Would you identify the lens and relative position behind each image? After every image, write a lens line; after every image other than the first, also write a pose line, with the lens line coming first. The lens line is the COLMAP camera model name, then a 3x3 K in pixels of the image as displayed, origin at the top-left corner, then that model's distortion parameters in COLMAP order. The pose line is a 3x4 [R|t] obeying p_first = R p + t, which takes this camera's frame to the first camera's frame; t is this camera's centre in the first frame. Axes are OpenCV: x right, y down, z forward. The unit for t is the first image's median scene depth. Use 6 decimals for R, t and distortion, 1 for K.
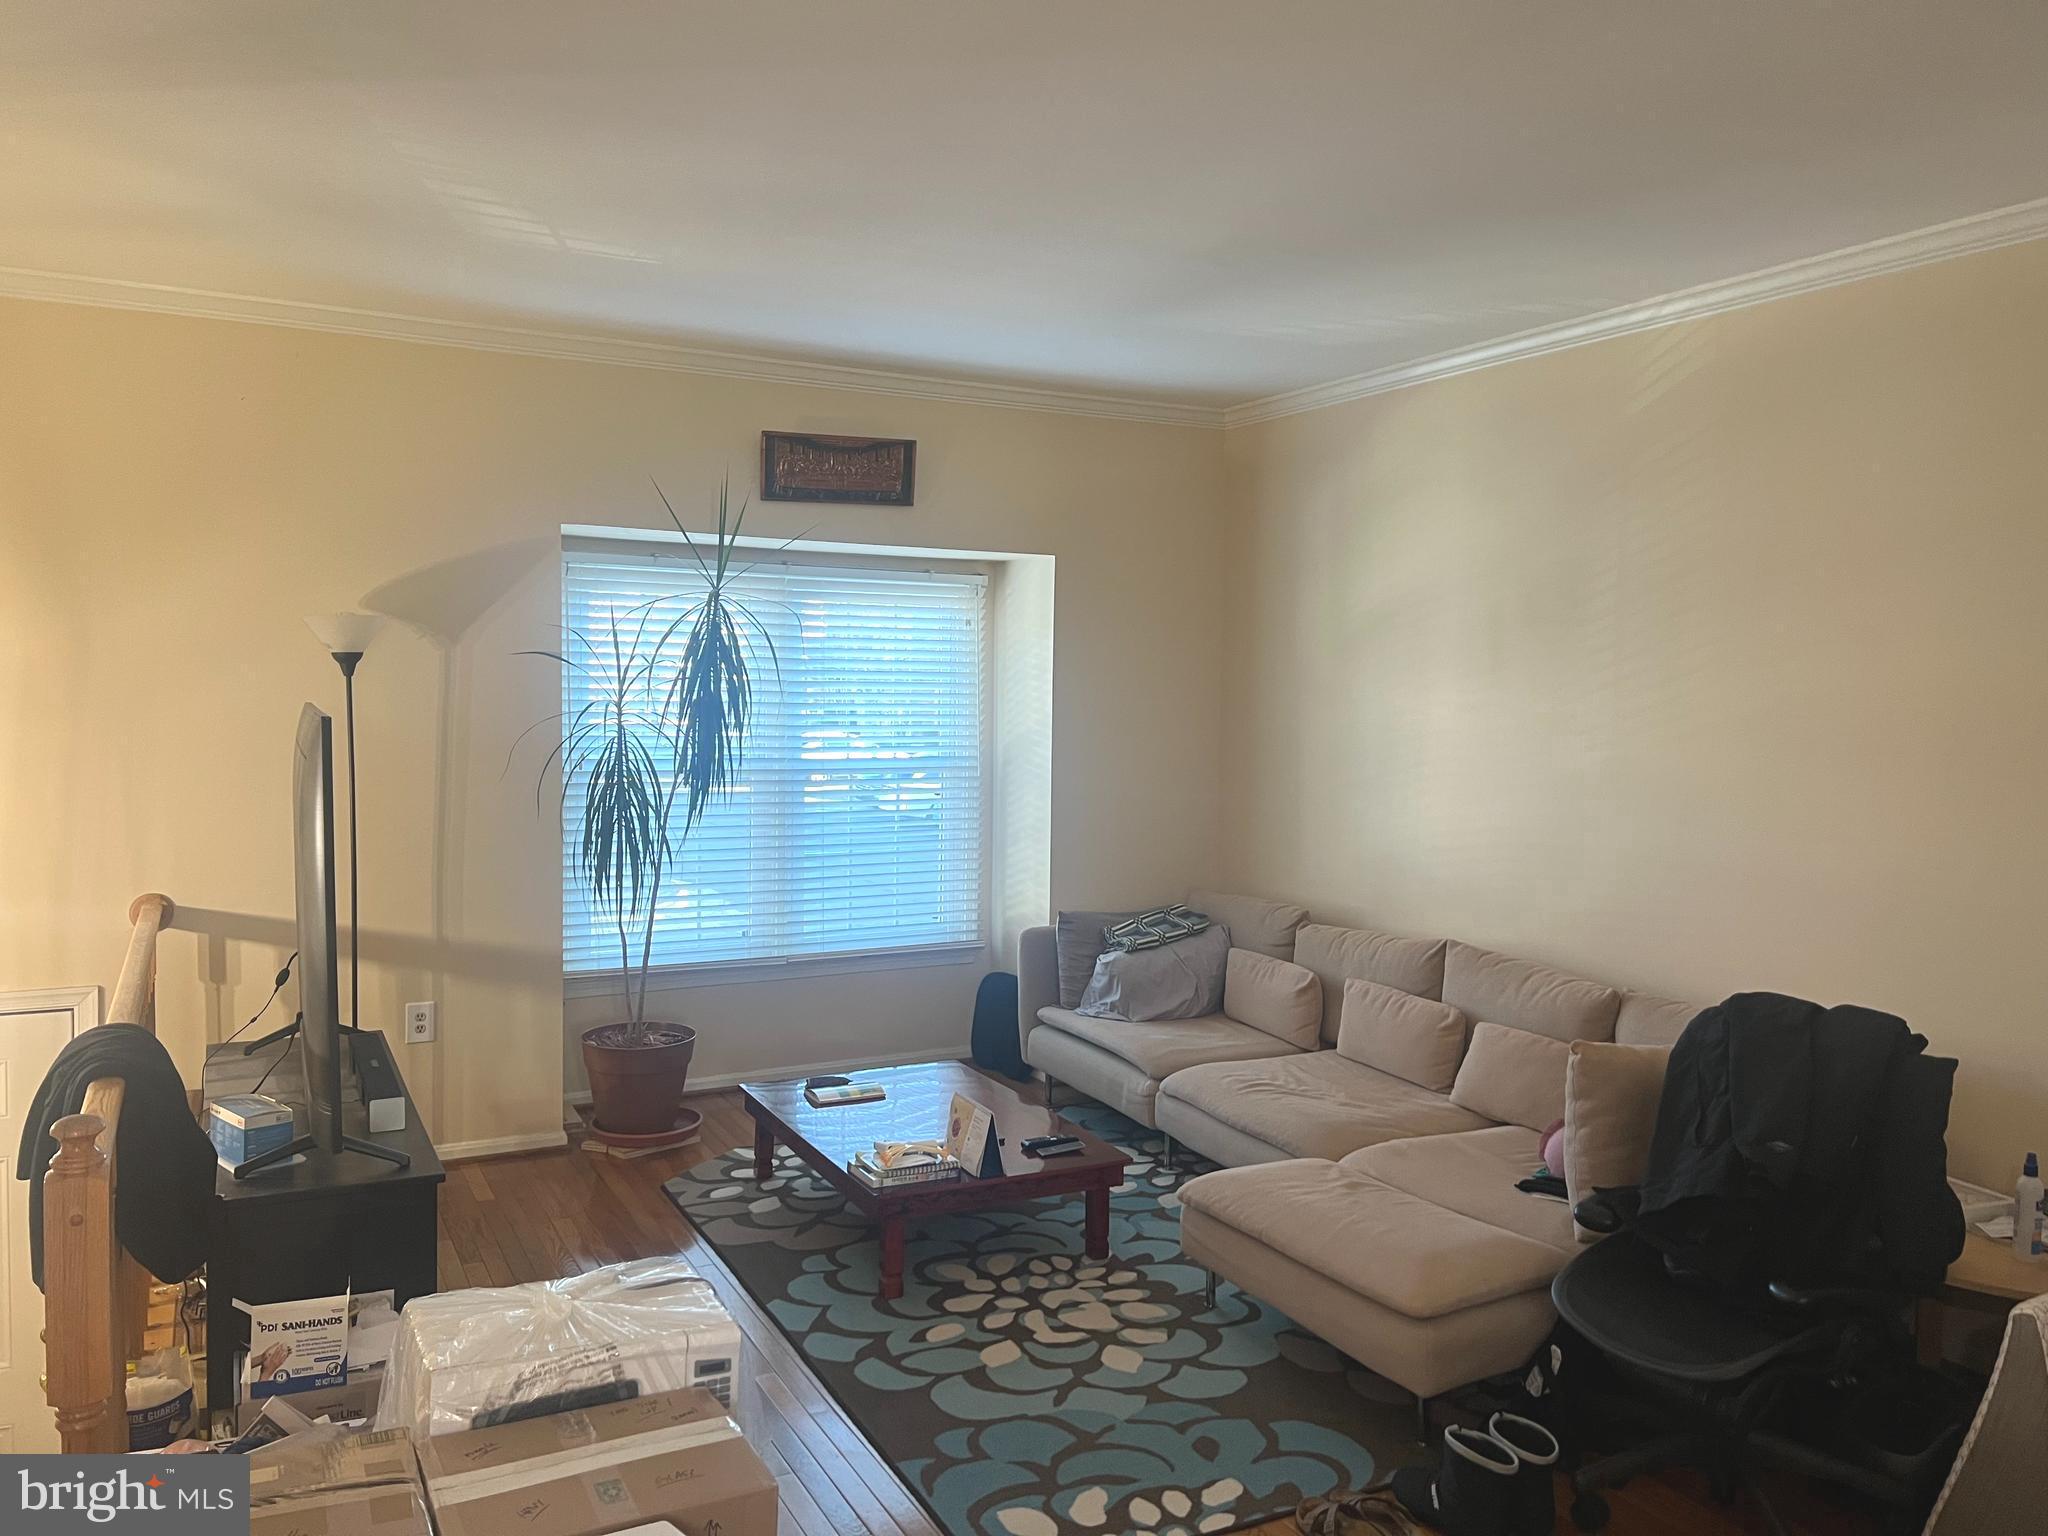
lens RADIAL K [[1539.3, 0, 1059.0], [0, 1539.3, 772.8], [0, 0, 1]] dist [0.139753, -0.256922]
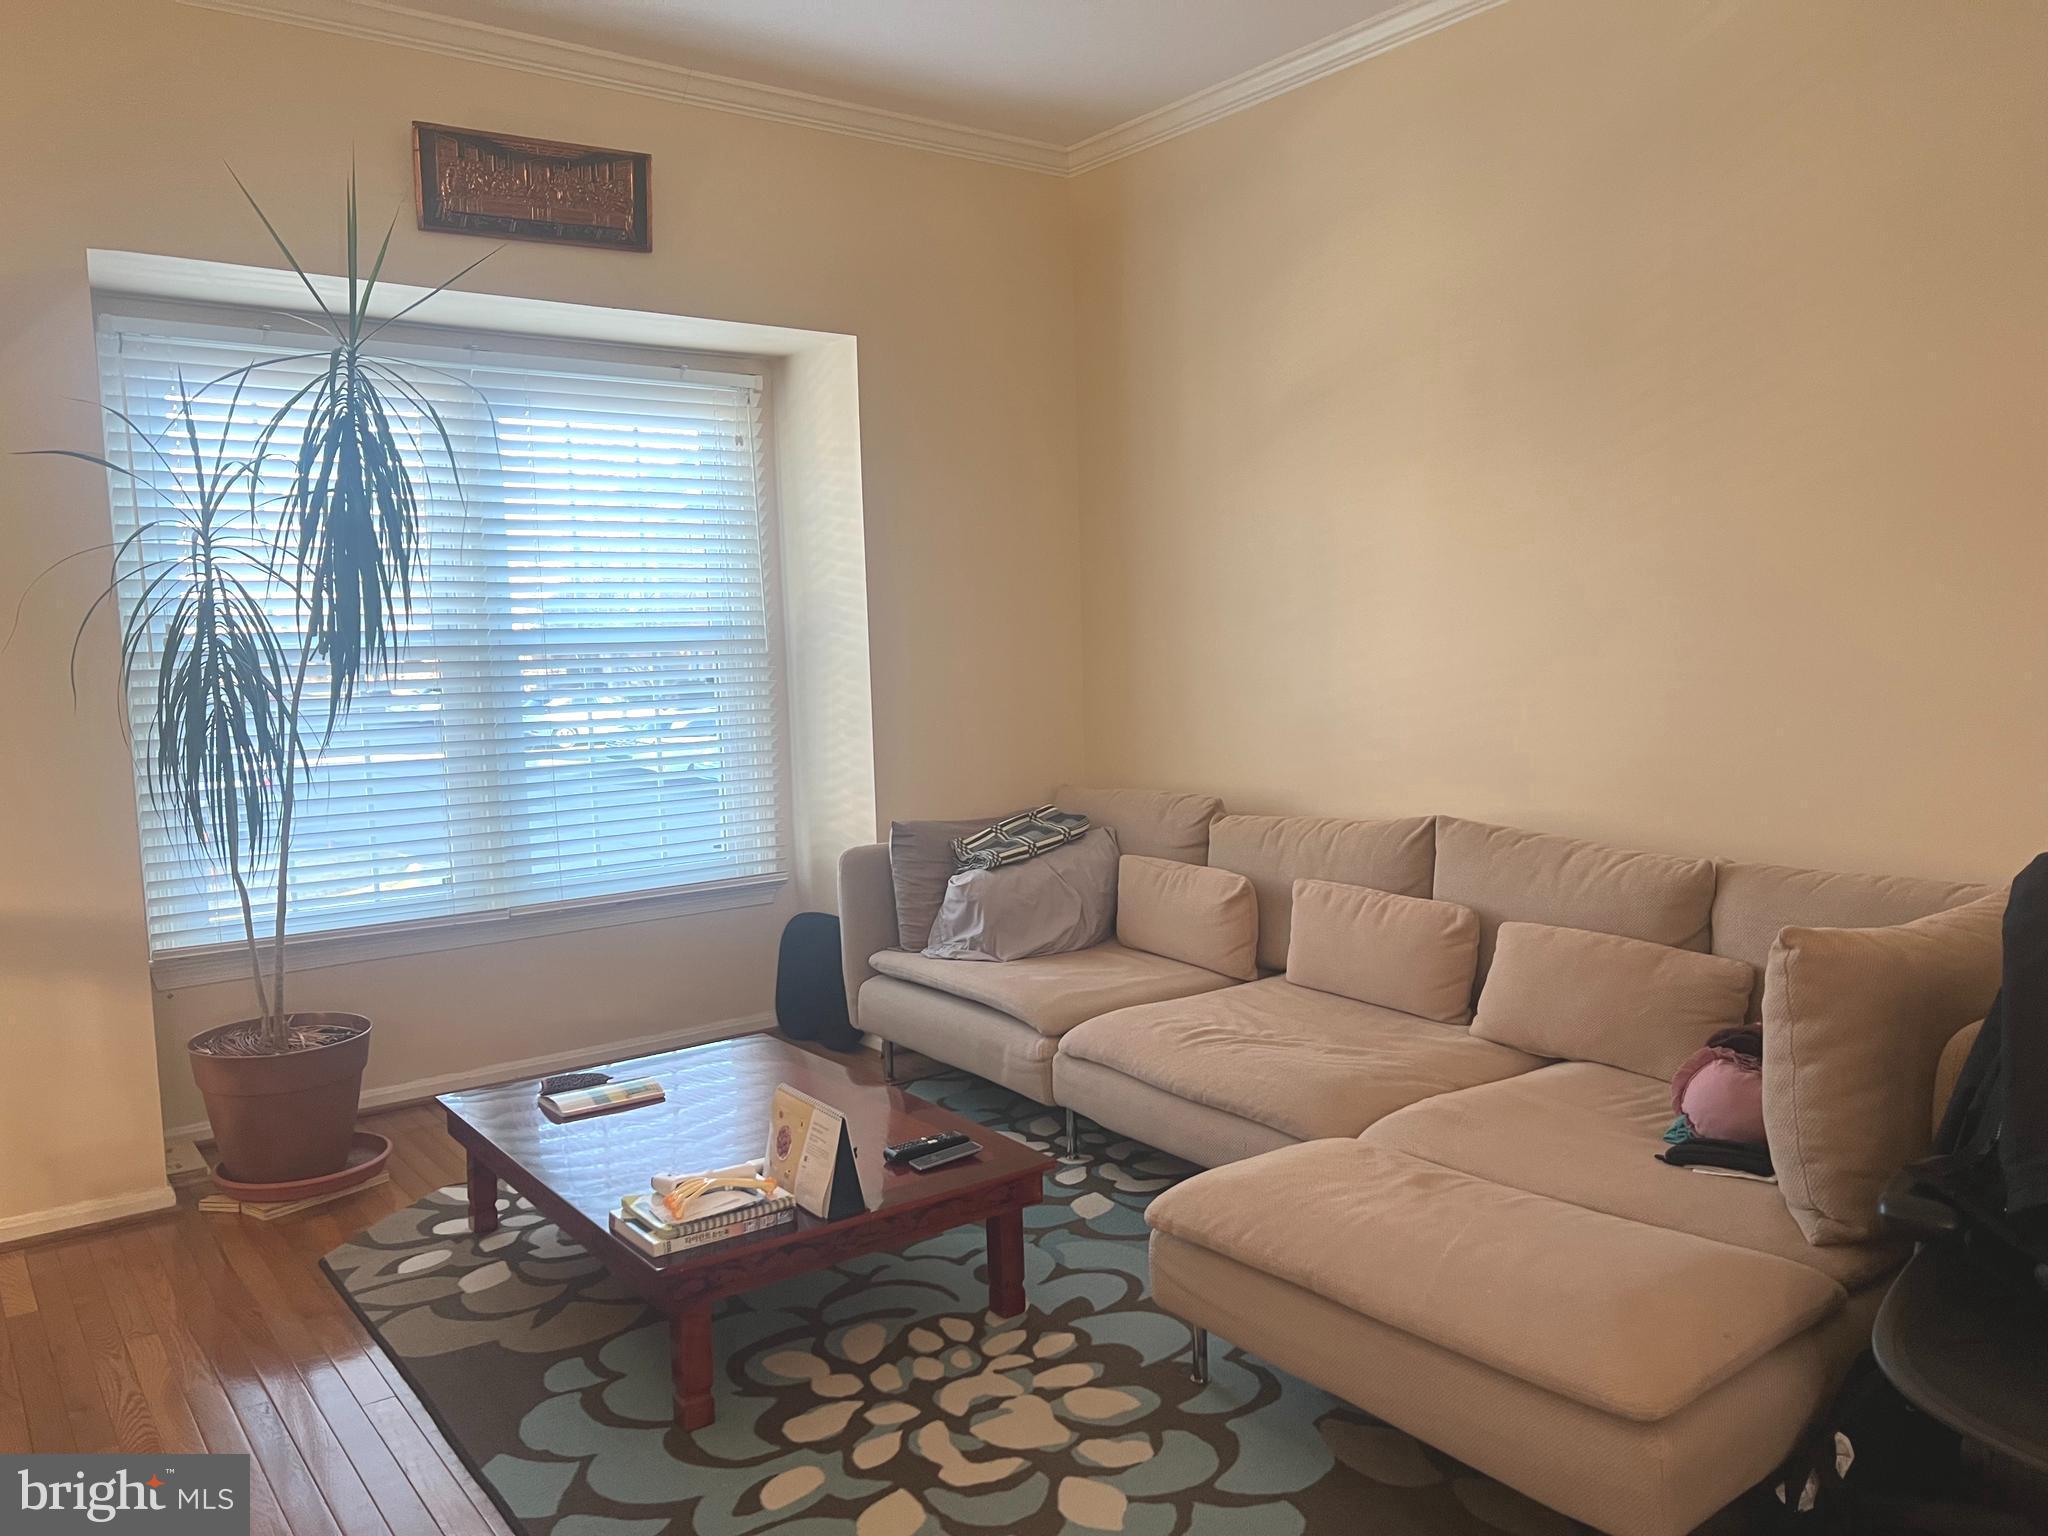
lens RADIAL K [[1539.3, 0, 1059.0], [0, 1539.3, 772.8], [0, 0, 1]] dist [0.139753, -0.256922]
pose [[0.987223, -0.055407, 0.149402, -0.036693], [0.050428, 0.998045, 0.036913, 0.052613], [-0.151156, -0.028907, 0.988087, 0.312954]]
